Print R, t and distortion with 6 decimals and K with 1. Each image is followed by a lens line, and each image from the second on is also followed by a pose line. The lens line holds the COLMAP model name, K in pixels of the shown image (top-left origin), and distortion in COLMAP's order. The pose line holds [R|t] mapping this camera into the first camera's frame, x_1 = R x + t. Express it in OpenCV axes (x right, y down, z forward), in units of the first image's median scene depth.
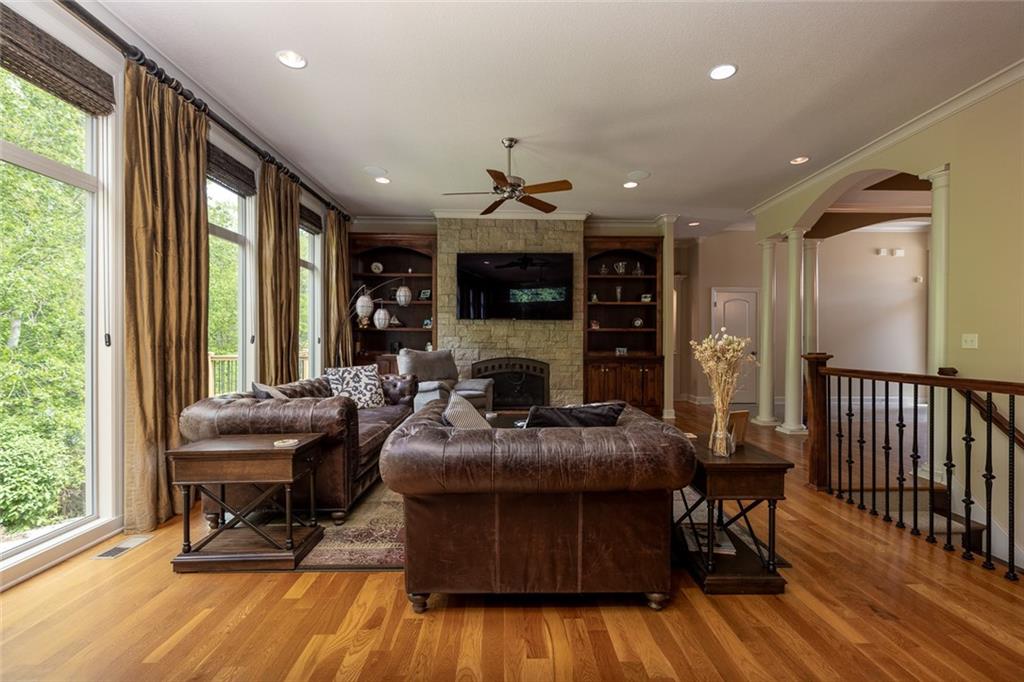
lens RADIAL K [[456.4, 0, 519.3], [0, 456.4, 343.5], [0, 0, 1]] dist [0.001268, -0.001148]
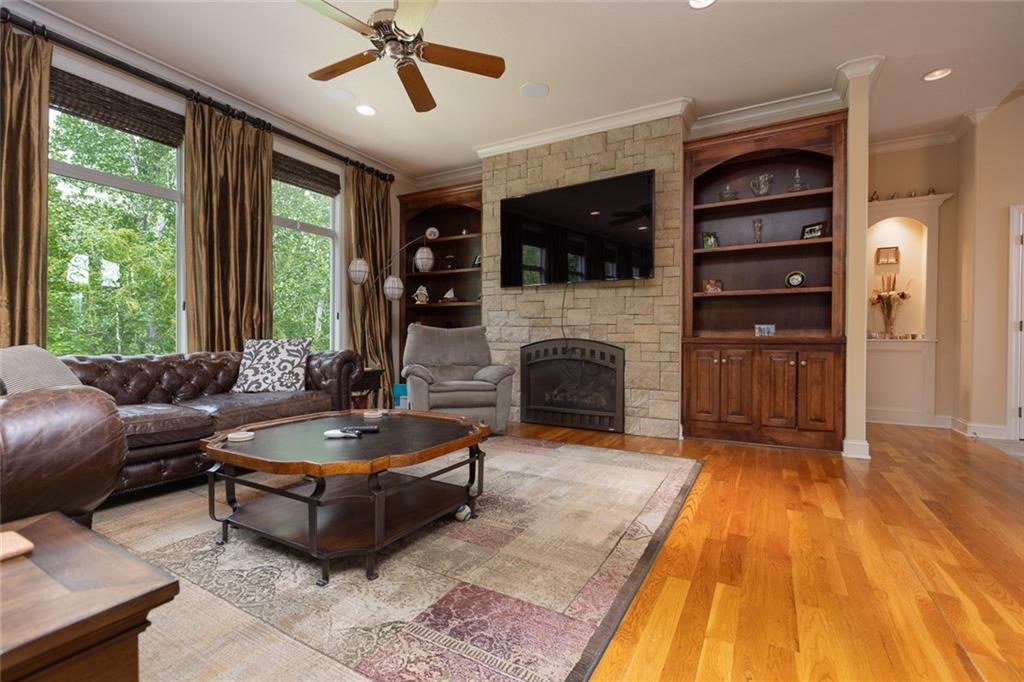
lens RADIAL K [[456.4, 0, 509.6], [0, 456.4, 340.9], [0, 0, 1]] dist [0.001268, -0.001148]
pose [[0.852627, 0.005701, -0.522488, 0.266783], [-0.006893, 0.999976, -0.000336, 0.035020], [0.522474, 0.003888, 0.852646, 0.359206]]
